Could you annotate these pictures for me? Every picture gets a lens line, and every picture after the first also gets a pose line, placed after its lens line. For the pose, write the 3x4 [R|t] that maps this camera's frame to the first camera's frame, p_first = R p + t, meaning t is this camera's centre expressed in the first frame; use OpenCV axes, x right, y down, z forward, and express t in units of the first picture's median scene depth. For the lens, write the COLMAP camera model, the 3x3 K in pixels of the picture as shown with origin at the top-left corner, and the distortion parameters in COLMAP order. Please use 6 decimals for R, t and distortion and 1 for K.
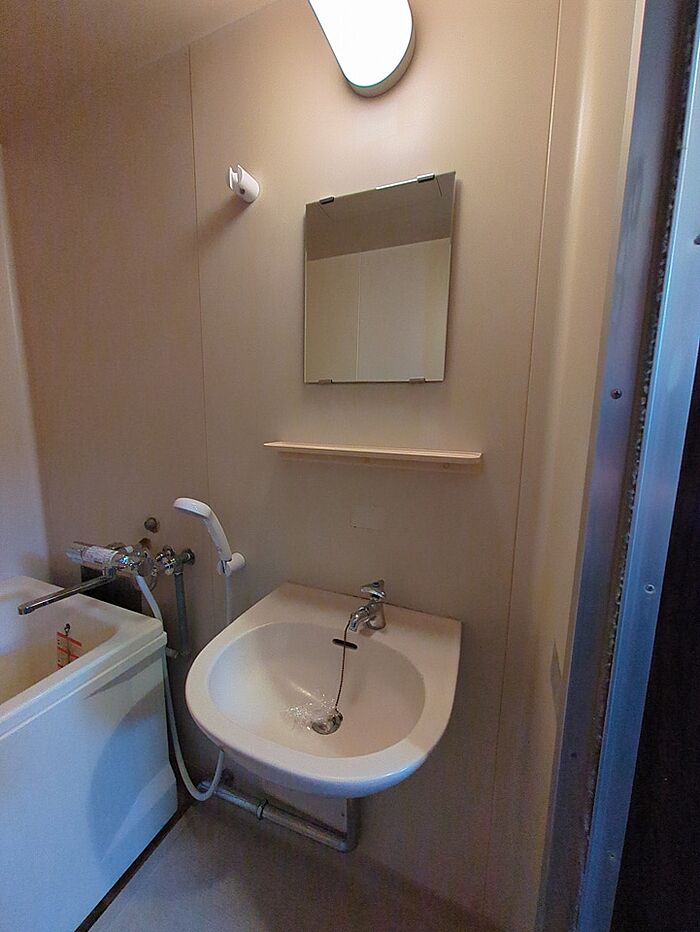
lens RADIAL K [[369.0, 0, 348.8], [0, 369.0, 466.7], [0, 0, 1]] dist [-0.003136, 0.001834]
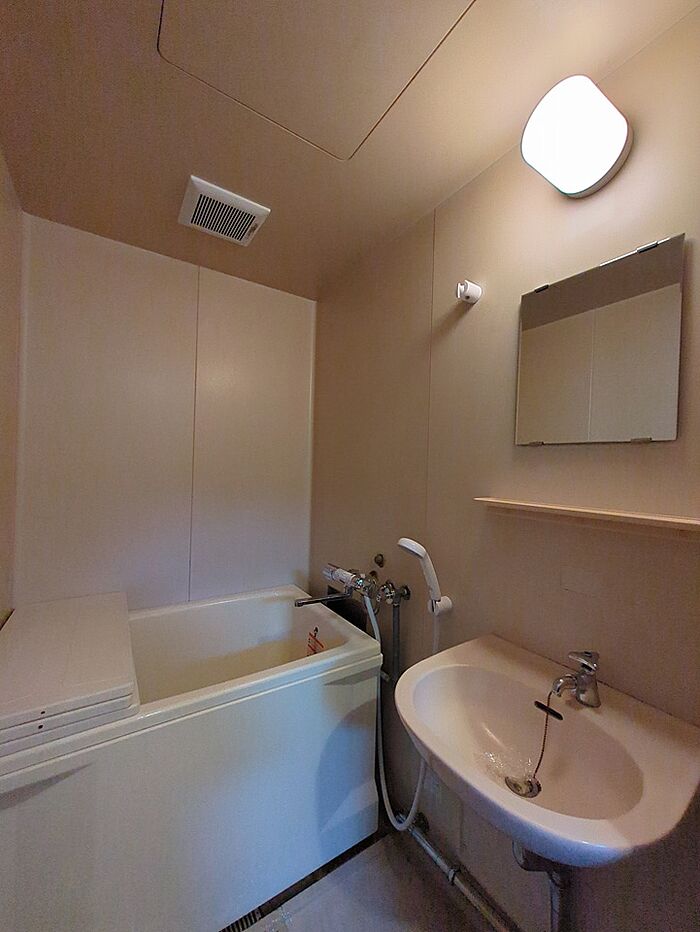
lens RADIAL K [[369.0, 0, 348.3], [0, 369.0, 467.8], [0, 0, 1]] dist [-0.003136, 0.001834]
pose [[0.834566, 0.011987, -0.550777, 0.066276], [-0.098640, 0.986858, -0.127987, 0.027610], [0.542005, 0.161142, 0.824781, -0.152567]]
